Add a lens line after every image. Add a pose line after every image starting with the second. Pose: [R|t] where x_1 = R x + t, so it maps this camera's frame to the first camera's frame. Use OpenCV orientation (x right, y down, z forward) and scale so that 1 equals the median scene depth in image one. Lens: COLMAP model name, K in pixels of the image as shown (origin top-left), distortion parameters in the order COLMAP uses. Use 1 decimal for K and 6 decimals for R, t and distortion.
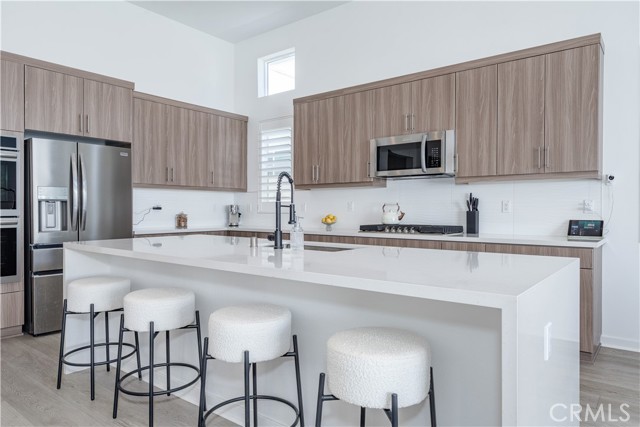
lens RADIAL K [[426.9, 0, 323.6], [0, 426.9, 213.4], [0, 0, 1]] dist [0.001964, 0.002299]
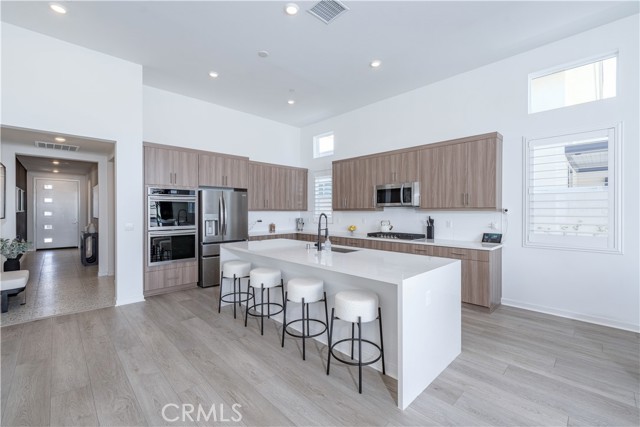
lens RADIAL K [[273.9, 0, 322.8], [0, 273.9, 212.8], [0, 0, 1]] dist [0.000603, 0.000520]
pose [[0.991668, -0.000715, -0.128821, 0.052853], [0.000147, 0.999990, -0.004419, -0.060837], [0.128823, 0.004363, 0.991658, -0.210758]]
